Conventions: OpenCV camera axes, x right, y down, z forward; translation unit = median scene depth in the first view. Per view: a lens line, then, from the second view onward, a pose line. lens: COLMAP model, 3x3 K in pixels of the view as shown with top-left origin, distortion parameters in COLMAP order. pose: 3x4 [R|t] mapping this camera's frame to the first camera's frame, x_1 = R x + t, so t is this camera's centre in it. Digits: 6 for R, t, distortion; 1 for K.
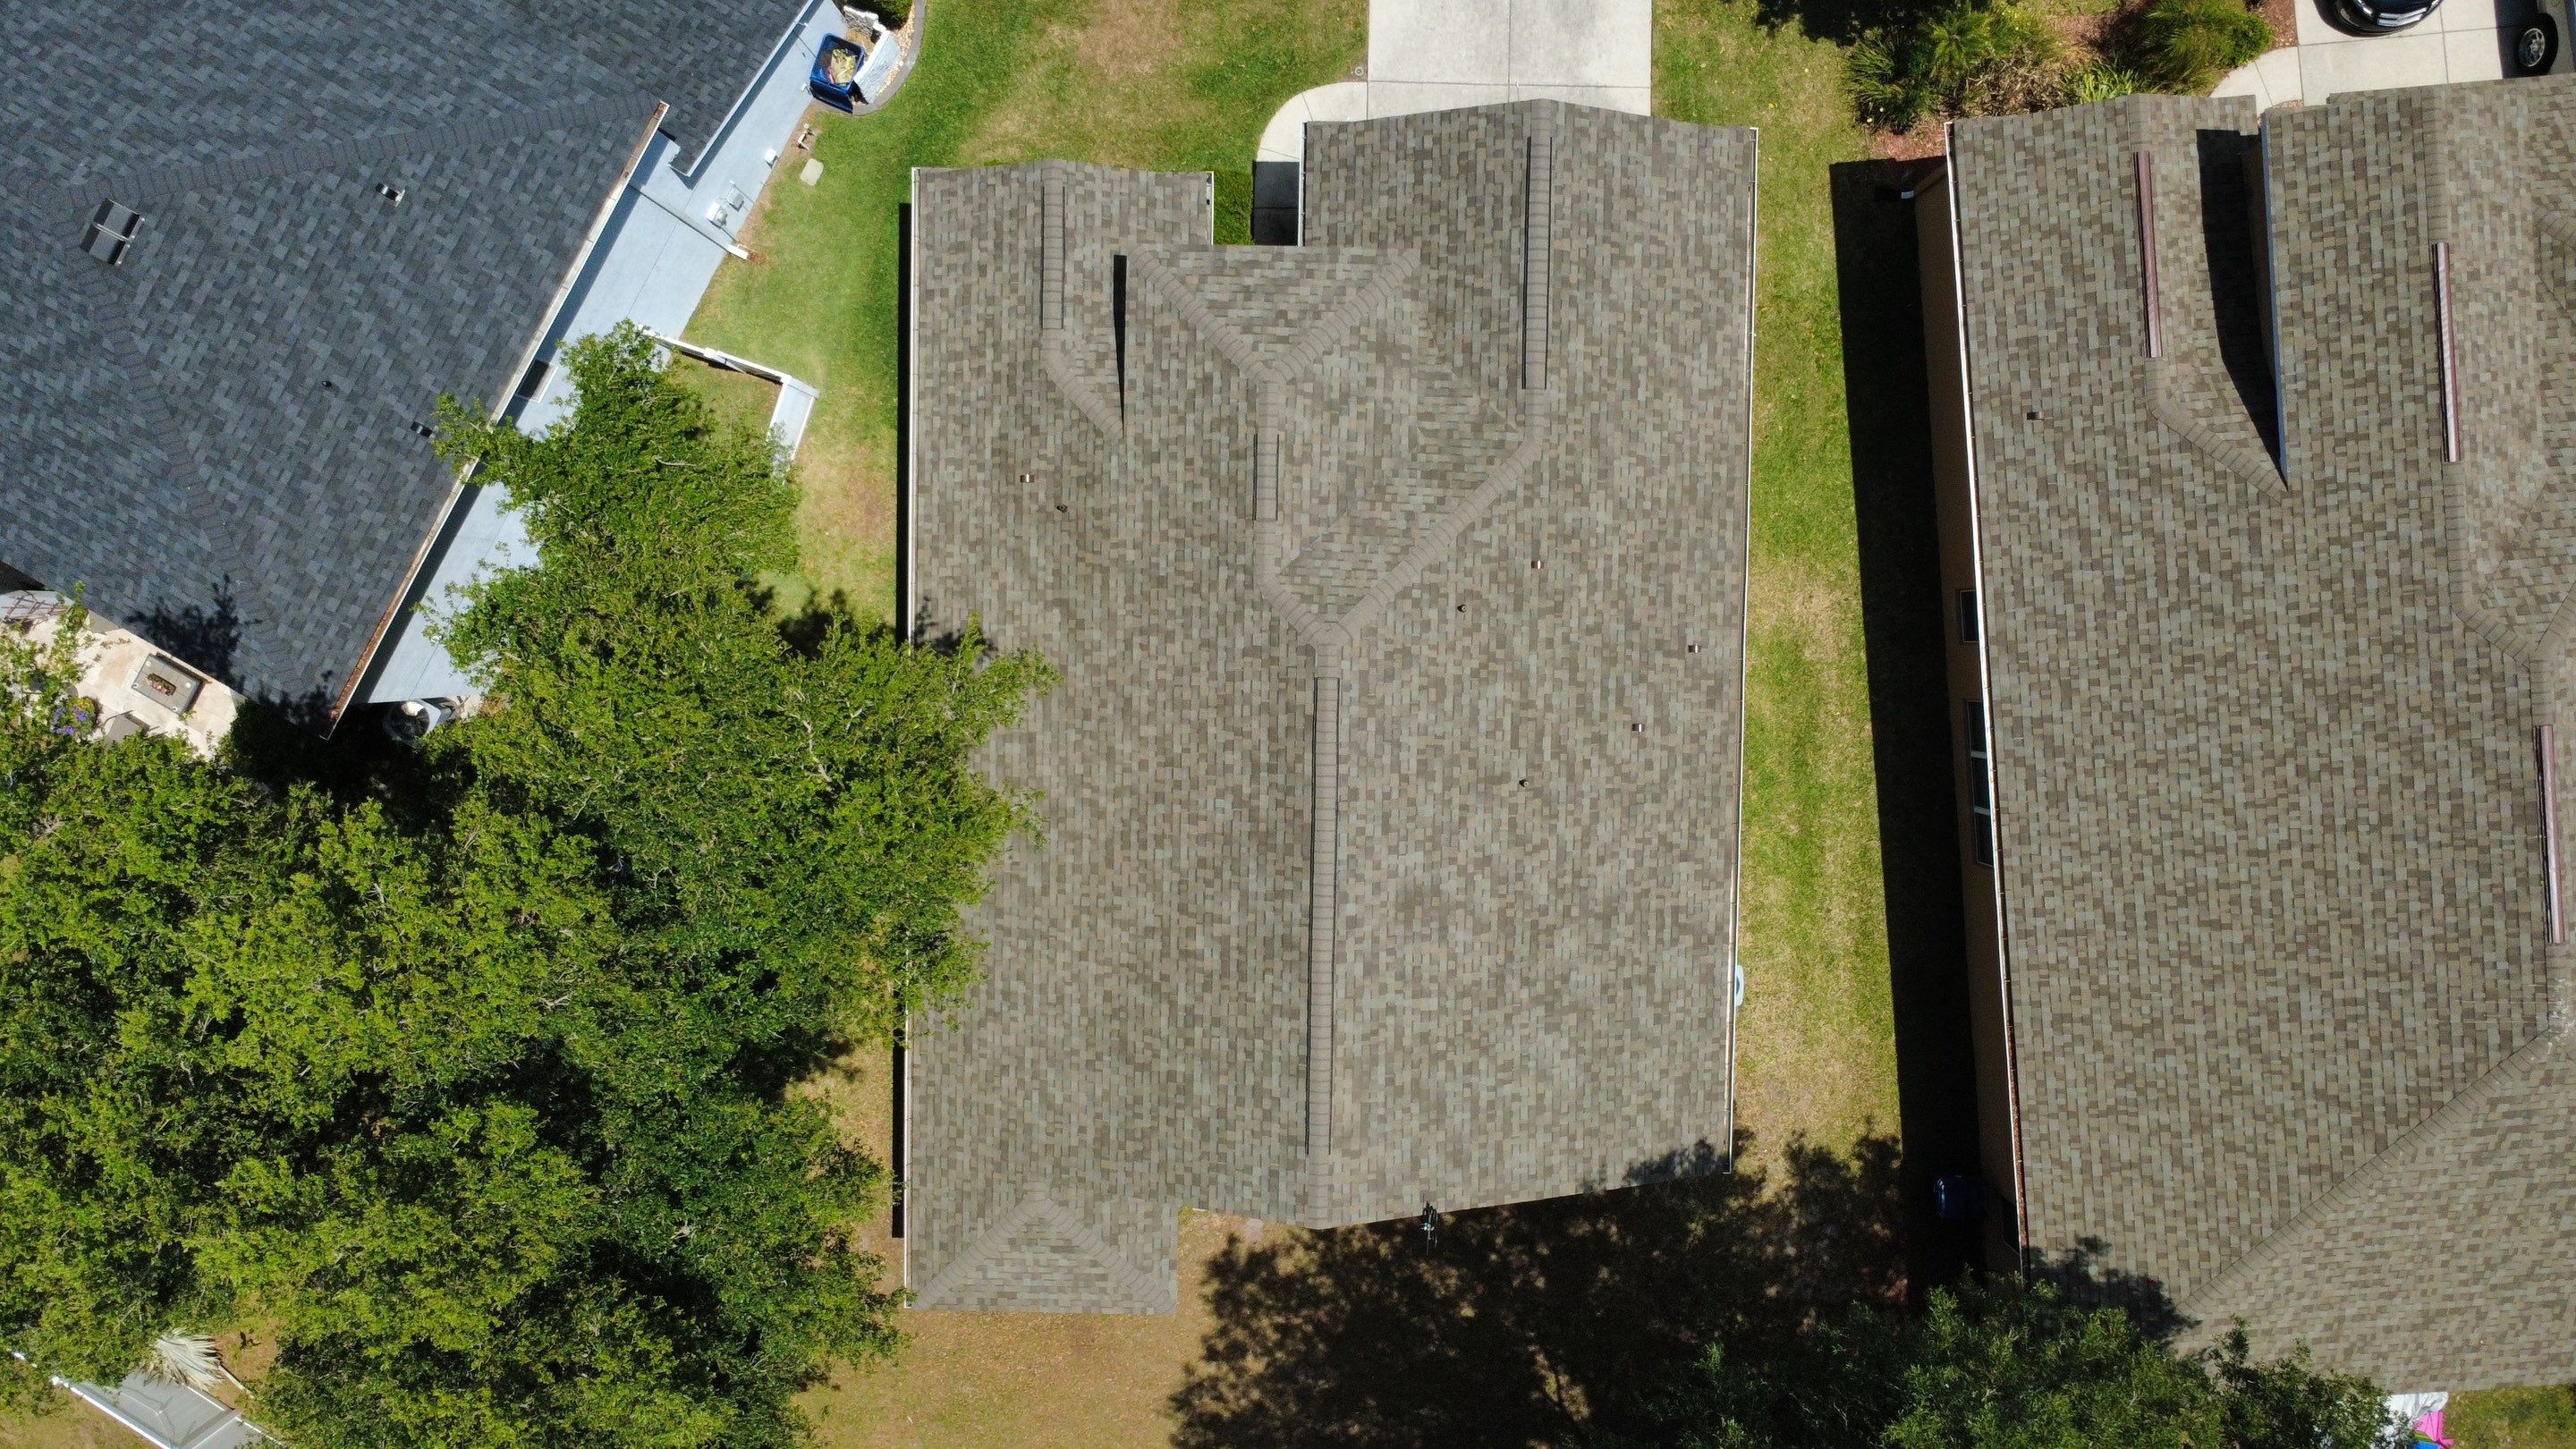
lens RADIAL K [[1877.0, 0, 1284.2], [0, 1877.0, 719.5], [0, 0, 1]] dist [-0.002868, 0.005977]
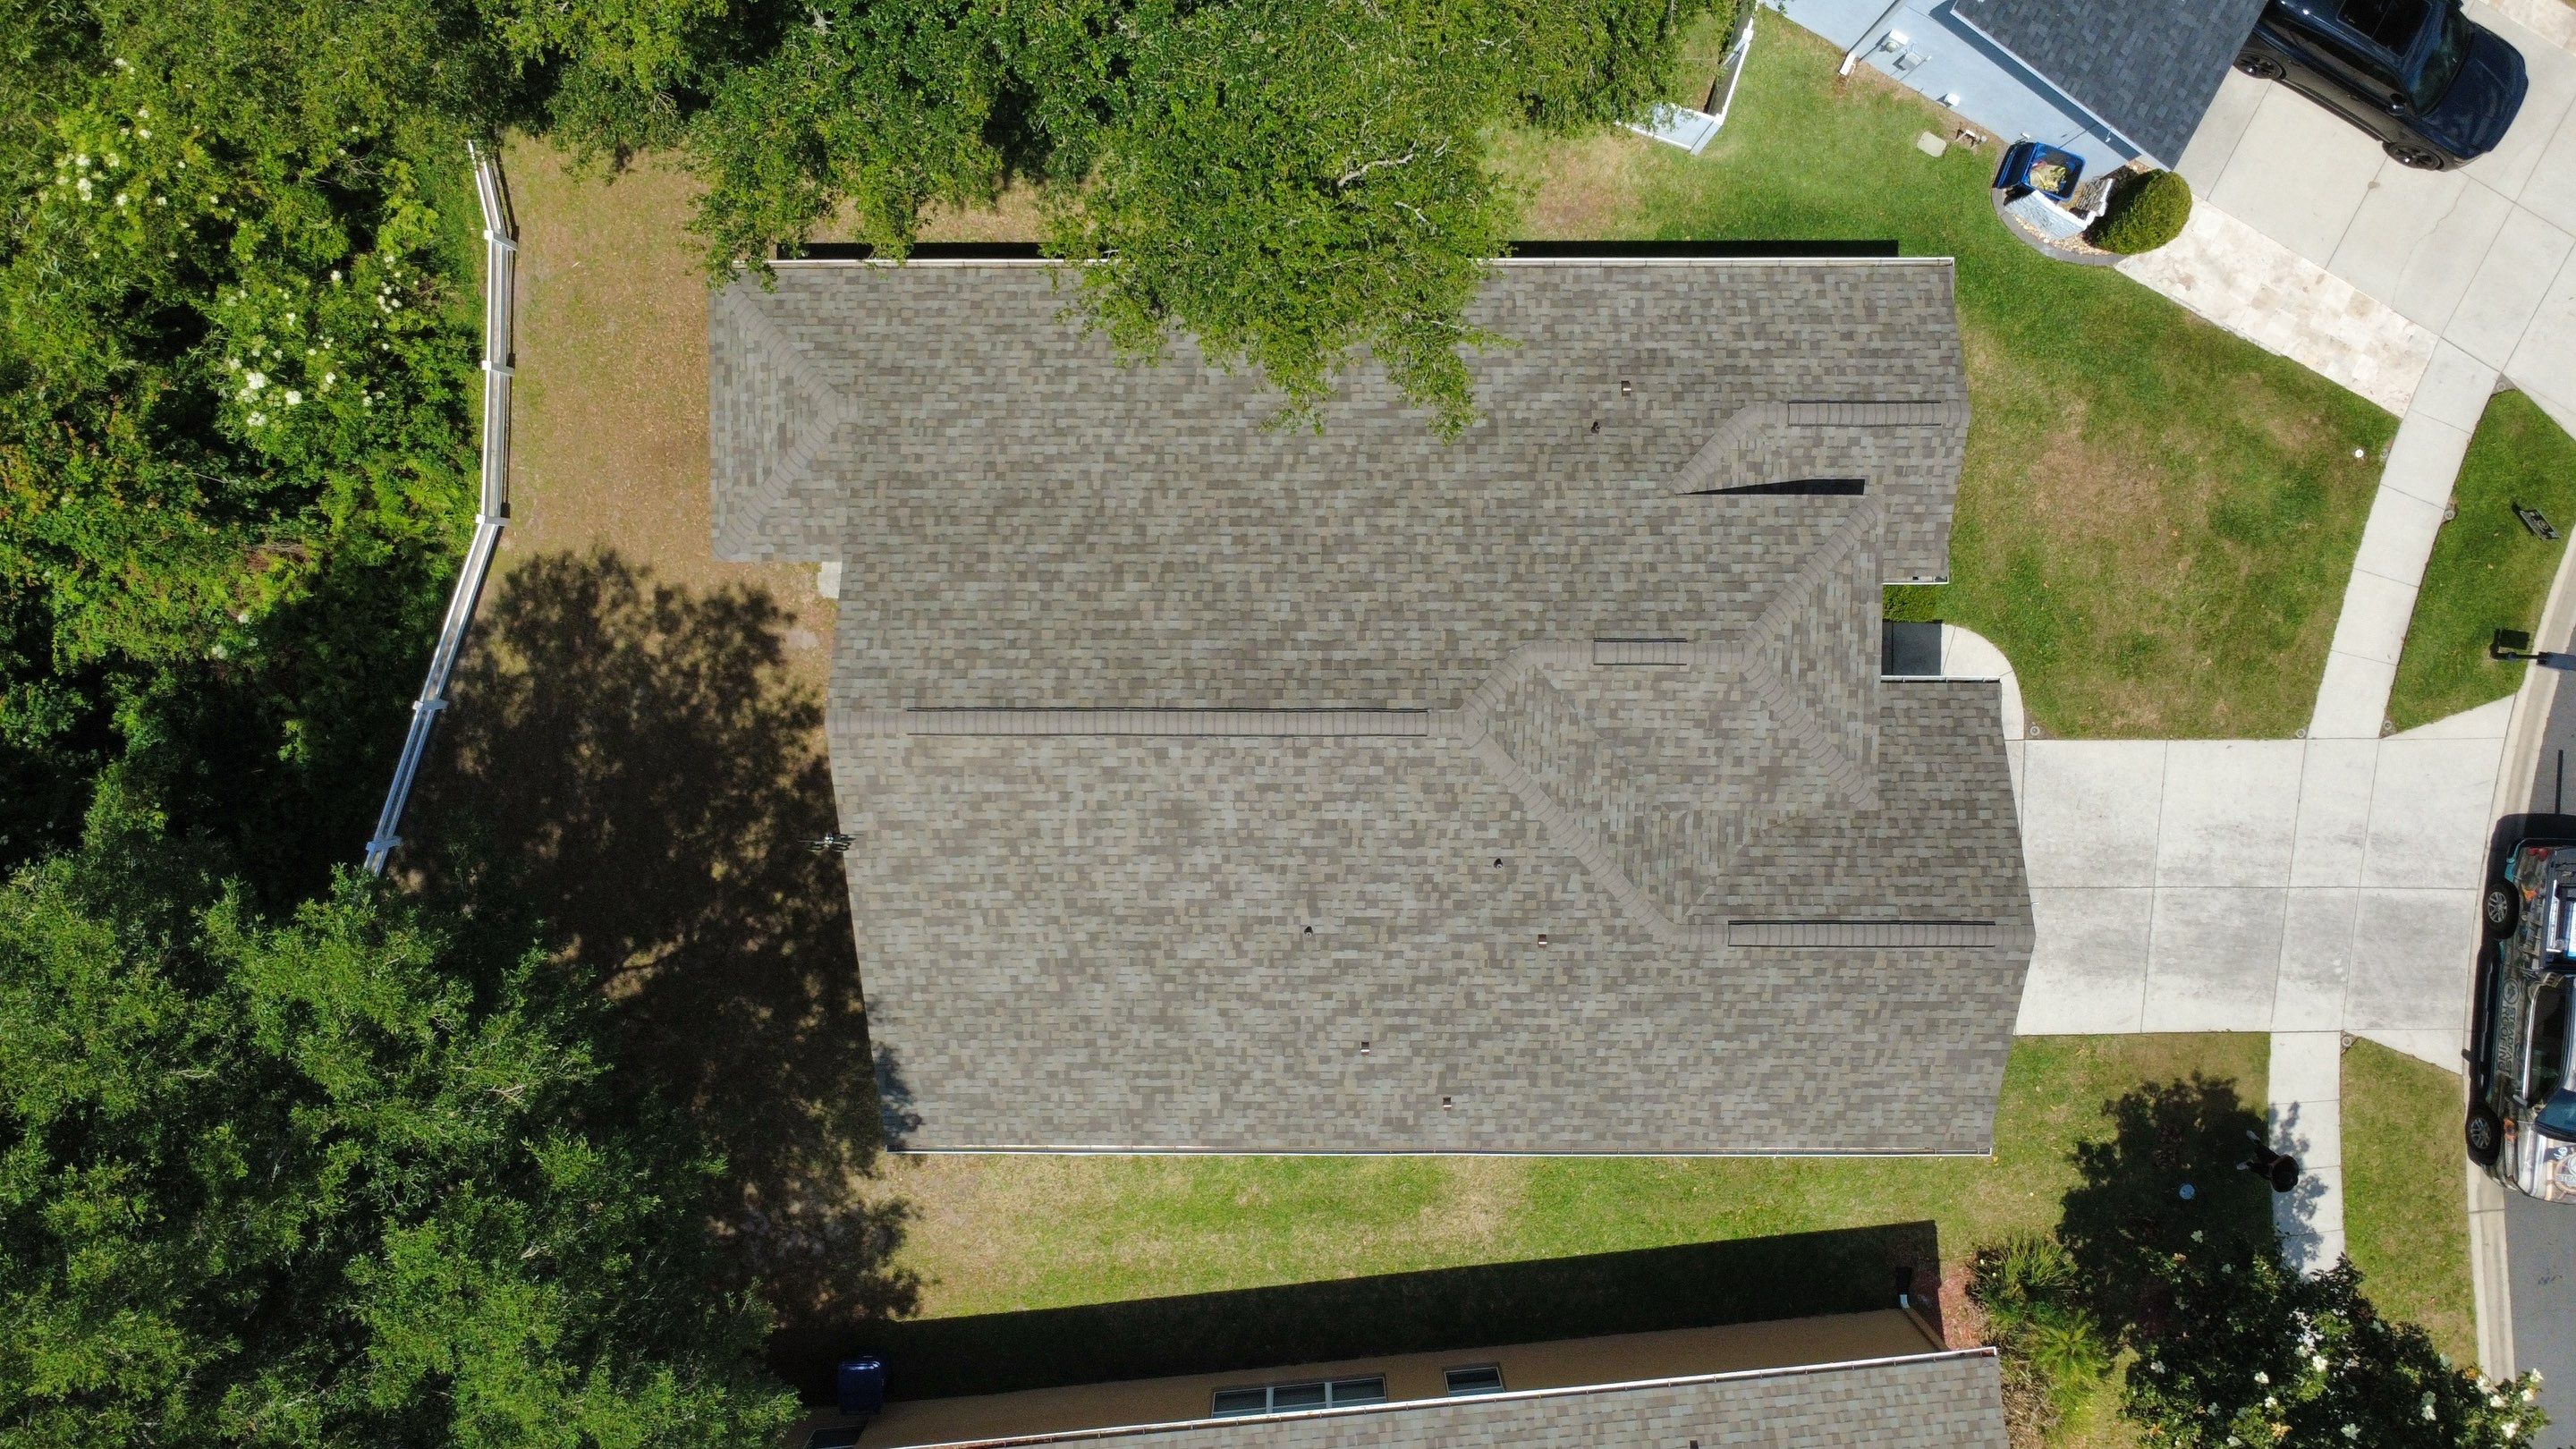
lens RADIAL K [[1877.0, 0, 1284.2], [0, 1877.0, 719.5], [0, 0, 1]] dist [-0.002868, 0.005977]
pose [[0.016096, 0.997990, 0.061291, -0.034449], [-0.999372, 0.017993, -0.030523, 0.072008], [-0.031564, -0.060762, 0.997653, 0.076115]]
